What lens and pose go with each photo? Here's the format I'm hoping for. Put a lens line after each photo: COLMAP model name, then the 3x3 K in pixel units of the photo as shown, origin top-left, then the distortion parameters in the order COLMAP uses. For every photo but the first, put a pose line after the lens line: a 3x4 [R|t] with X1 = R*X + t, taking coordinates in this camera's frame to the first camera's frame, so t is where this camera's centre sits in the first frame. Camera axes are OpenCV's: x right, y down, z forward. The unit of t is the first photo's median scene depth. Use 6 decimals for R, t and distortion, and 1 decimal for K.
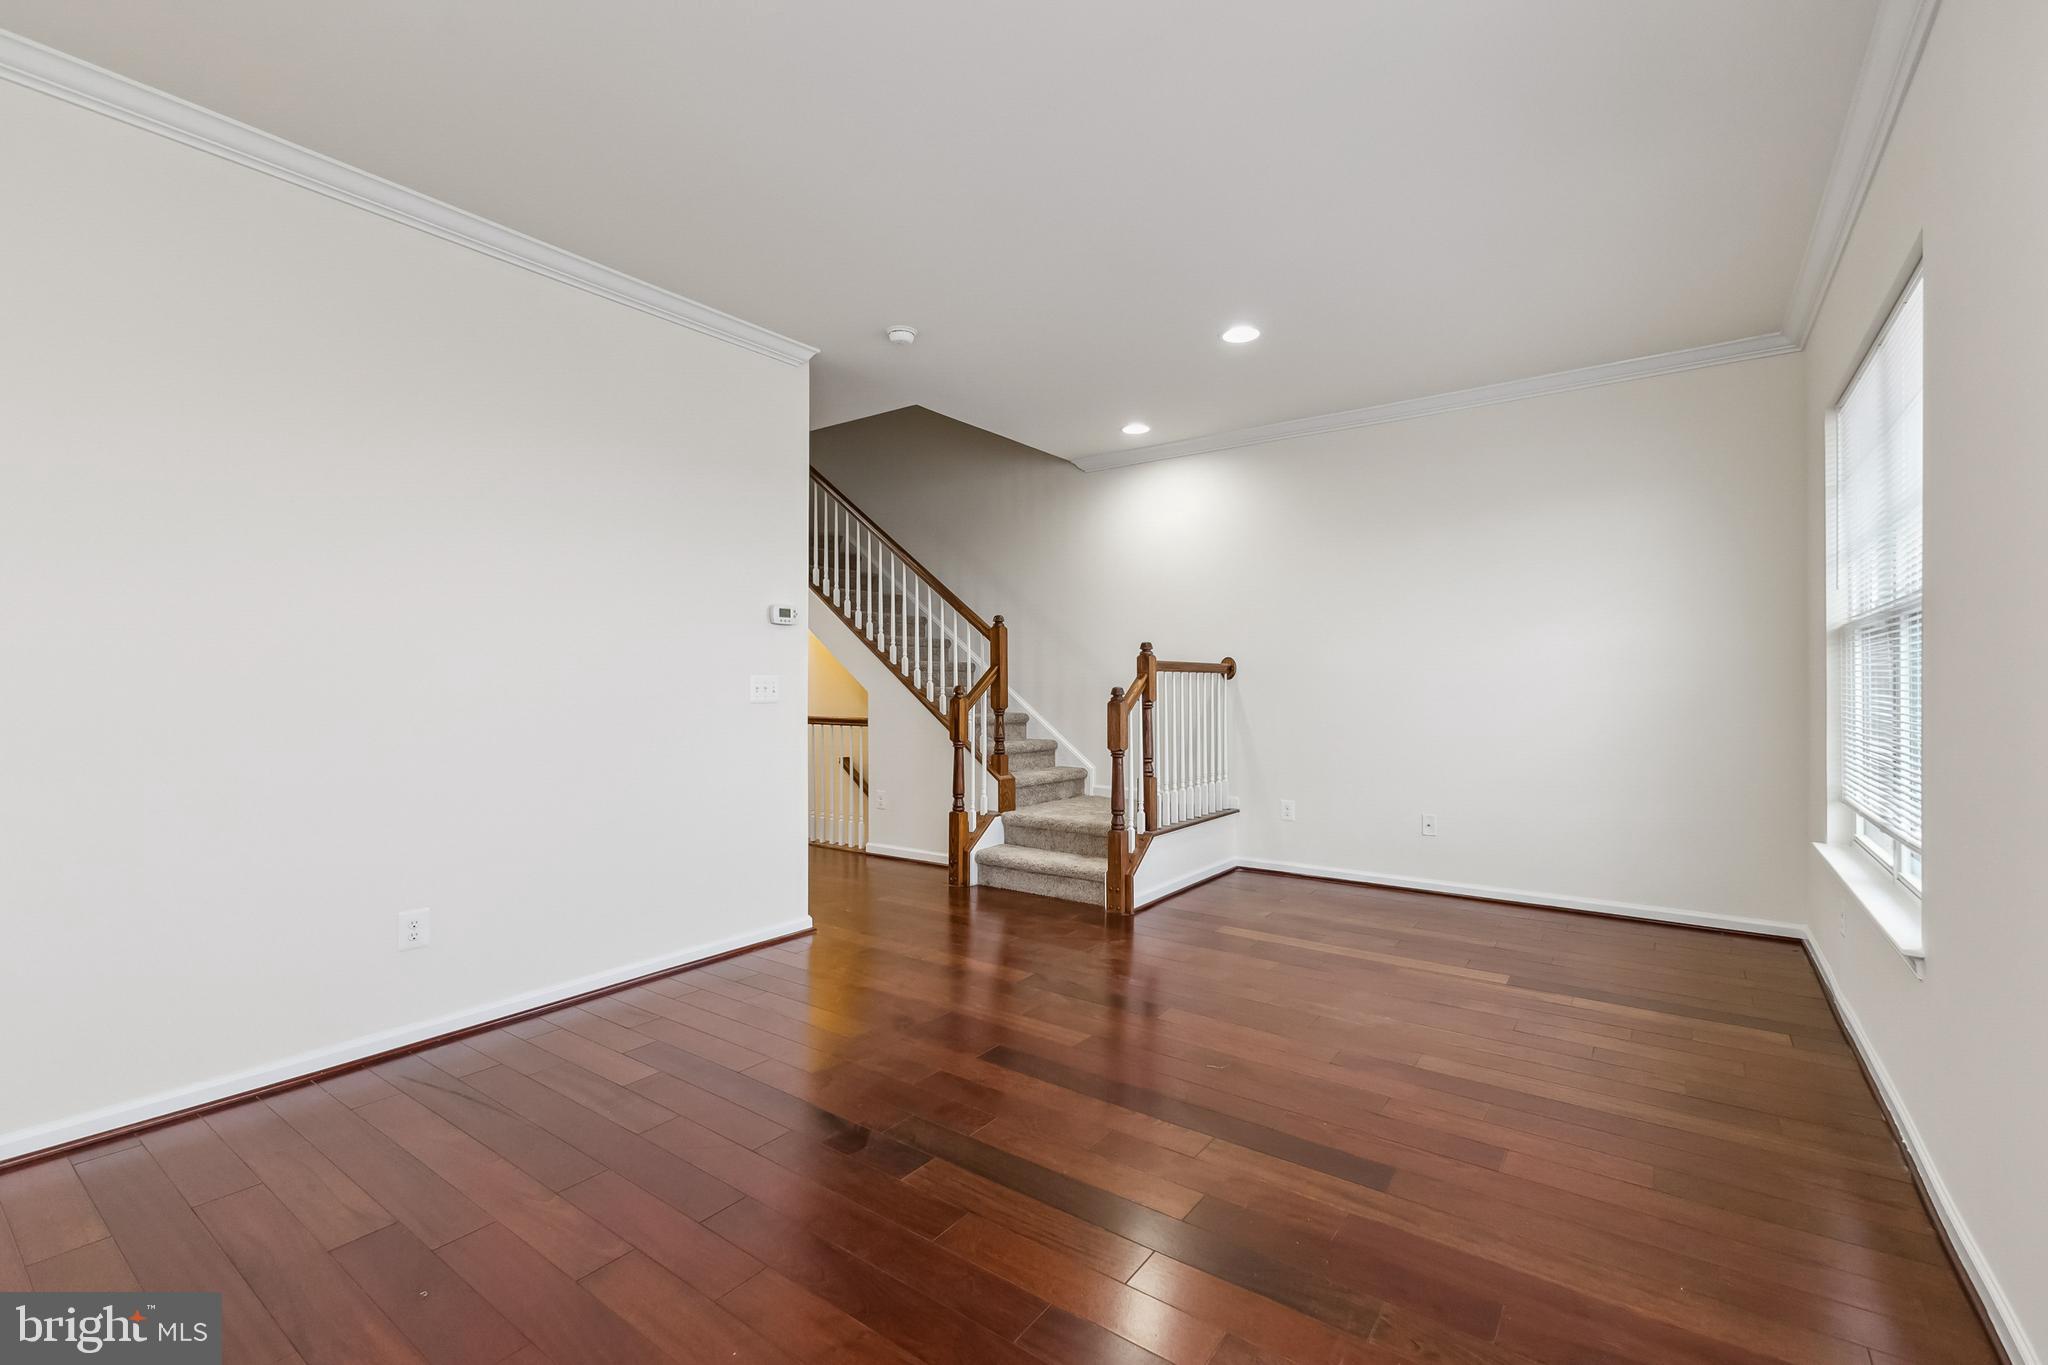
lens RADIAL K [[889.4, 0, 1023.6], [0, 889.4, 684.6], [0, 0, 1]] dist [0.009688, -0.003271]
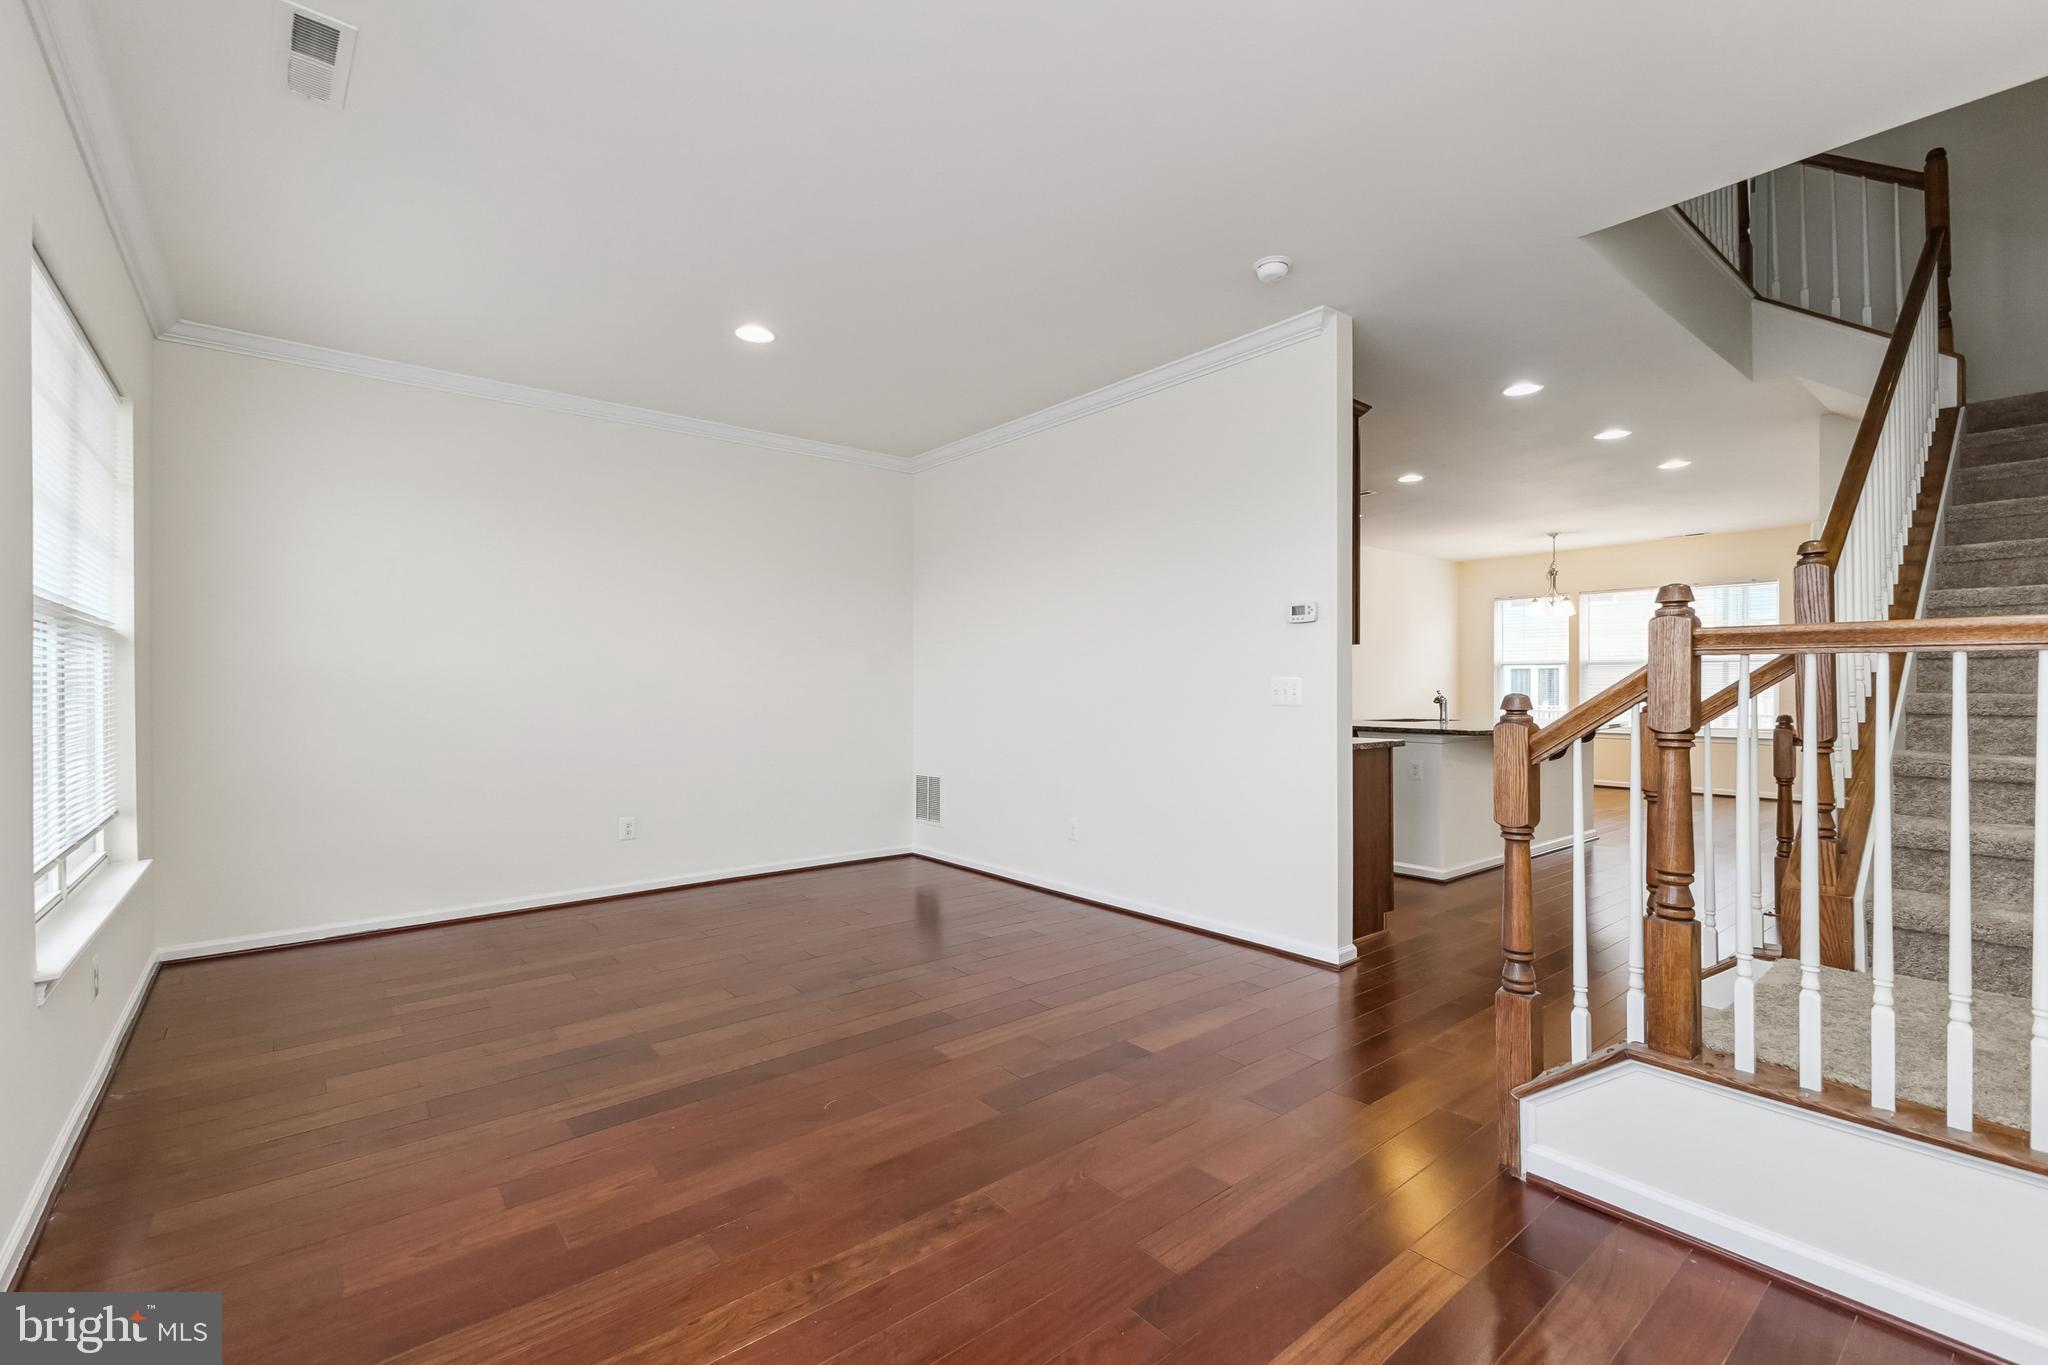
lens RADIAL K [[889.4, 0, 1024.2], [0, 889.4, 678.6], [0, 0, 1]] dist [0.009688, -0.003271]
pose [[-0.250499, 0.001385, -0.968116, 0.775375], [0.006526, 0.999979, -0.000258, -0.012007], [0.968095, -0.006382, -0.250503, 1.040552]]
